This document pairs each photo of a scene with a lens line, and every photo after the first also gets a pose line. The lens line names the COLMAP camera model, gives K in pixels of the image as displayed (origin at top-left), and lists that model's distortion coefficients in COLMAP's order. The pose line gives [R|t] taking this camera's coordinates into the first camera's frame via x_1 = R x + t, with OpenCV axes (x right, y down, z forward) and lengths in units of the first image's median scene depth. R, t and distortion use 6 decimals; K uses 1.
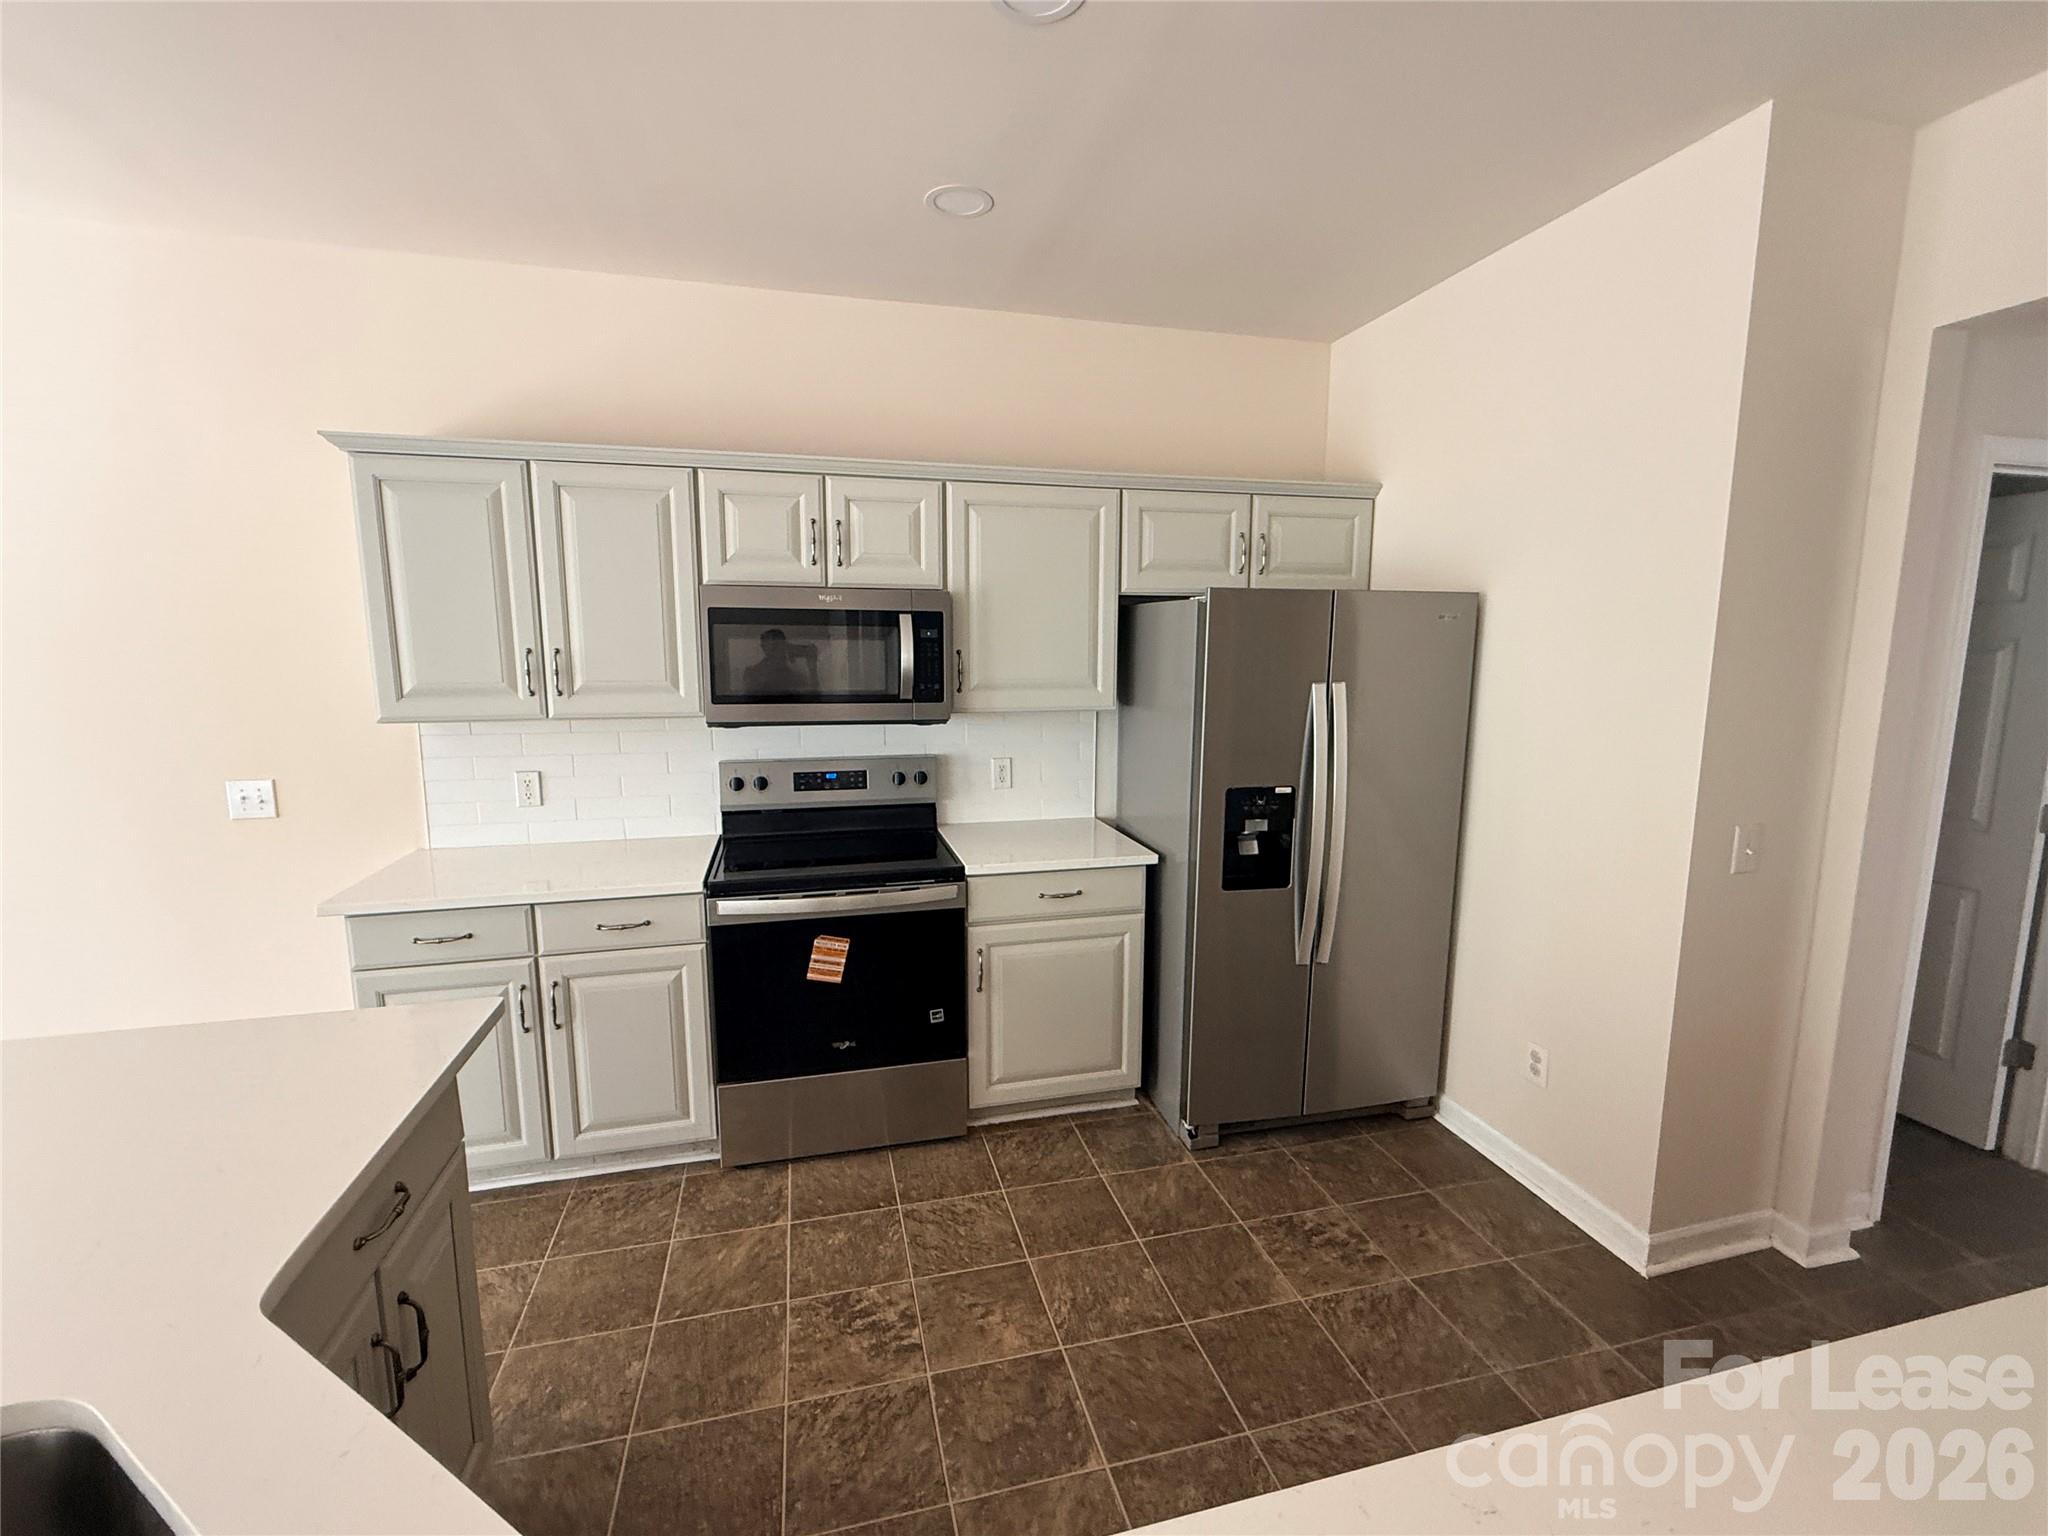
lens RADIAL K [[879.8, 0, 1023.0], [0, 879.8, 772.0], [0, 0, 1]] dist [-0.009570, 0.000036]
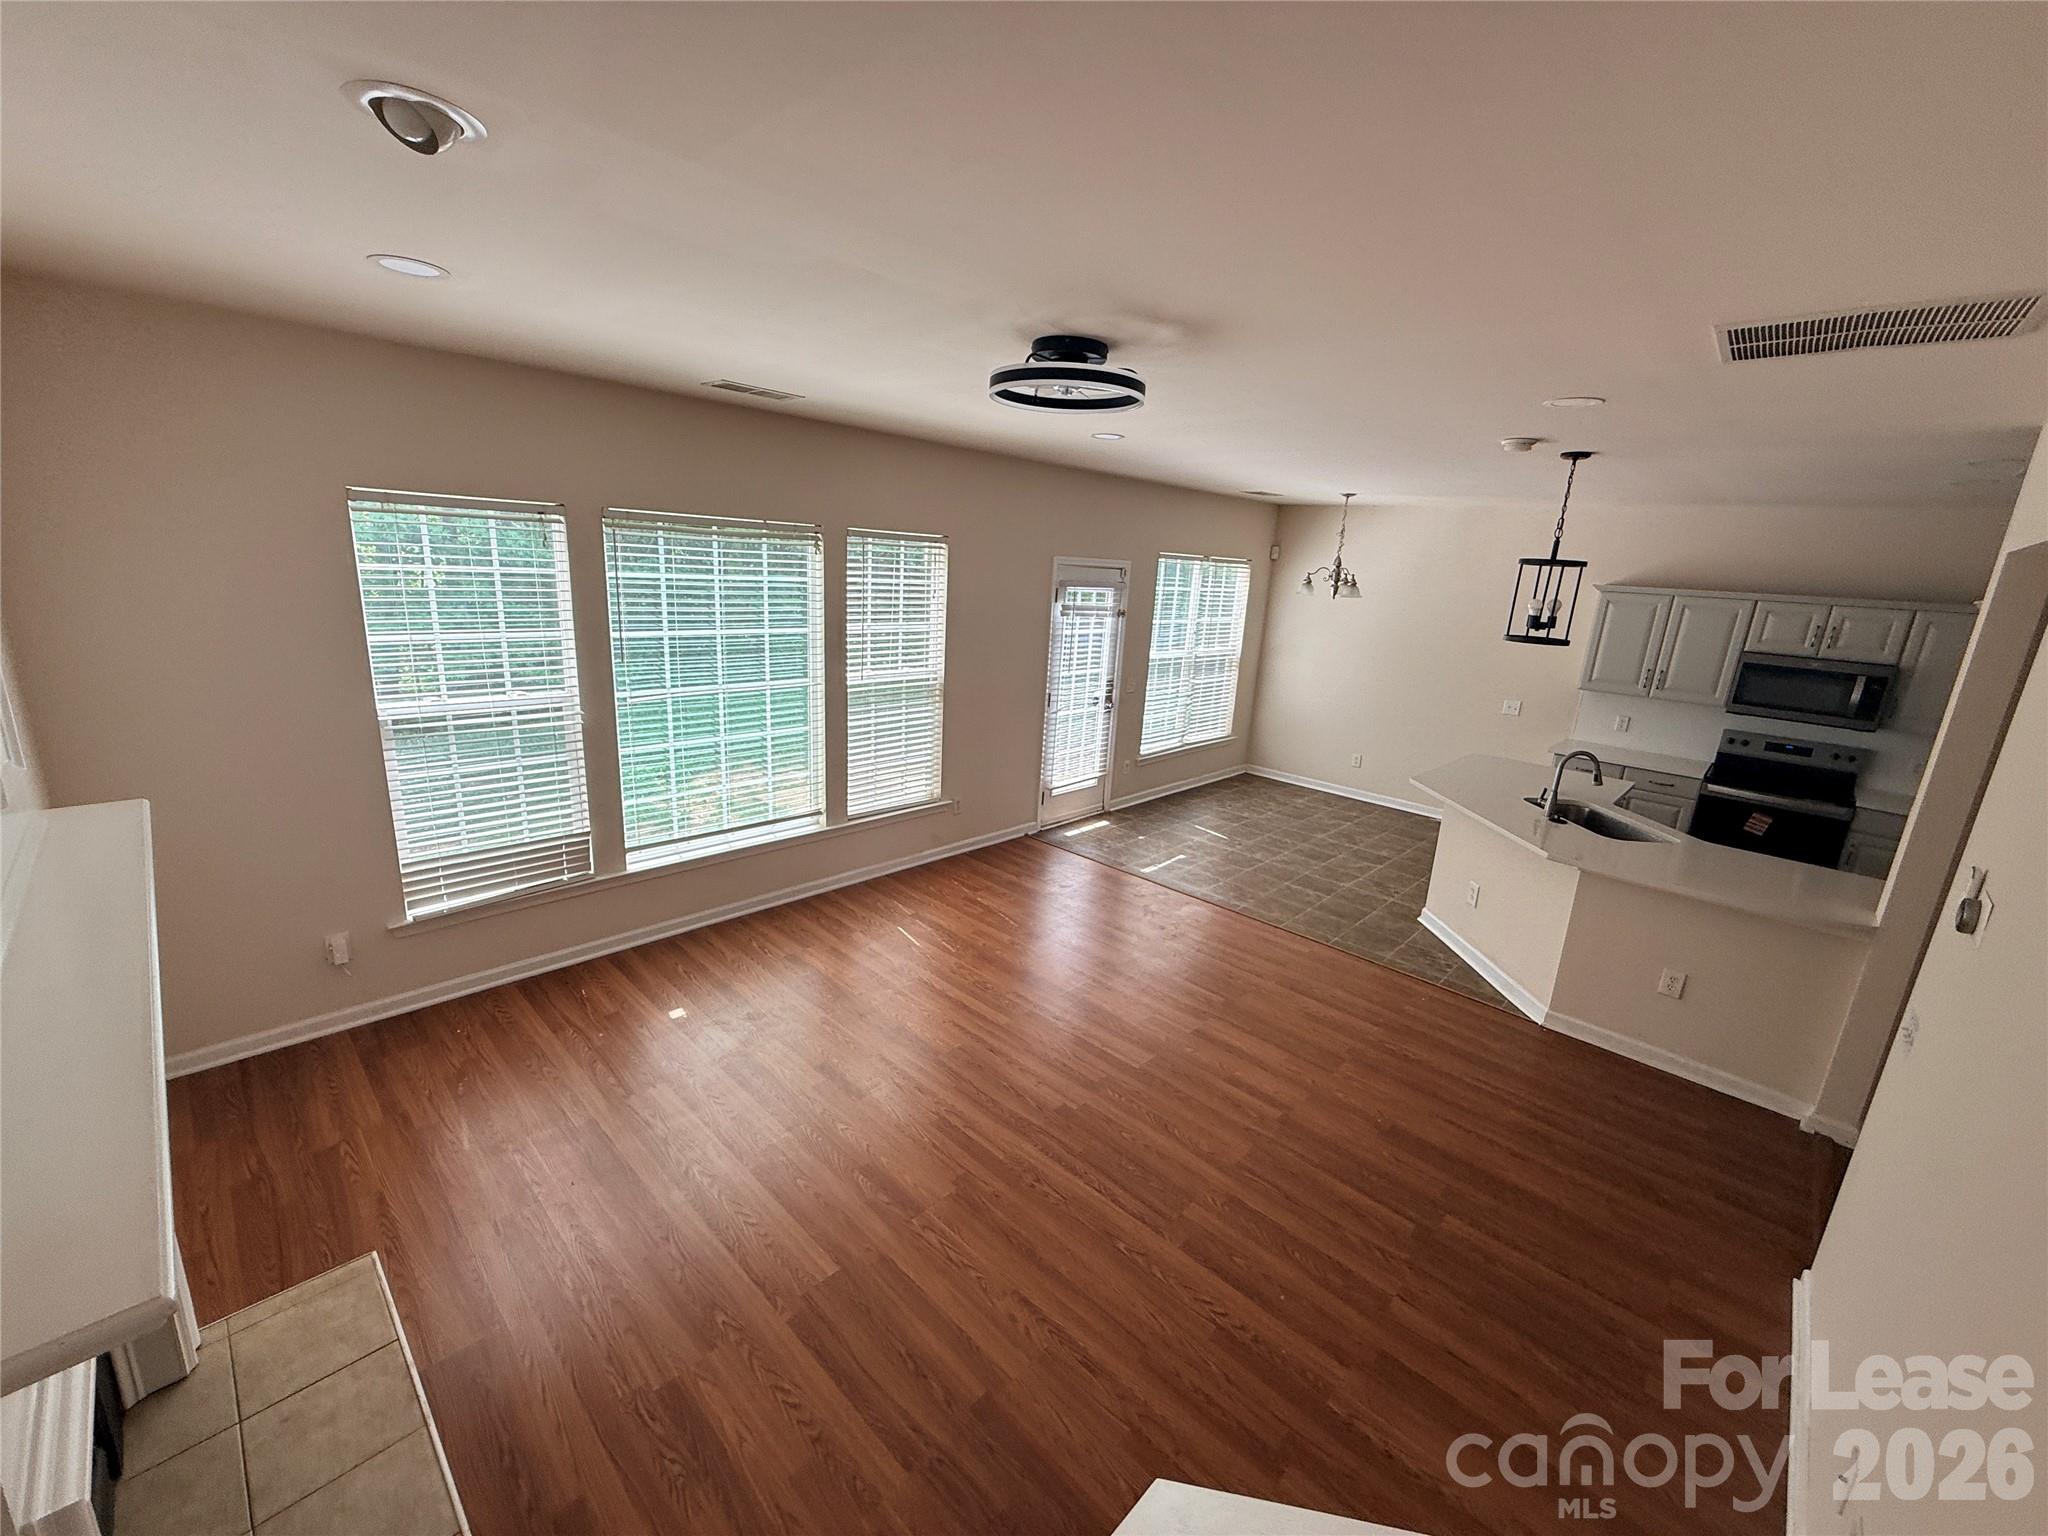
lens RADIAL K [[817.5, 0, 1020.8], [0, 817.5, 770.8], [0, 0, 1]] dist [-0.000864, 0.000458]
pose [[0.523483, 0.241033, -0.817232, 0.446434], [-0.183079, 0.968569, 0.168395, 0.071733], [0.832134, 0.061466, 0.551158, -1.658061]]
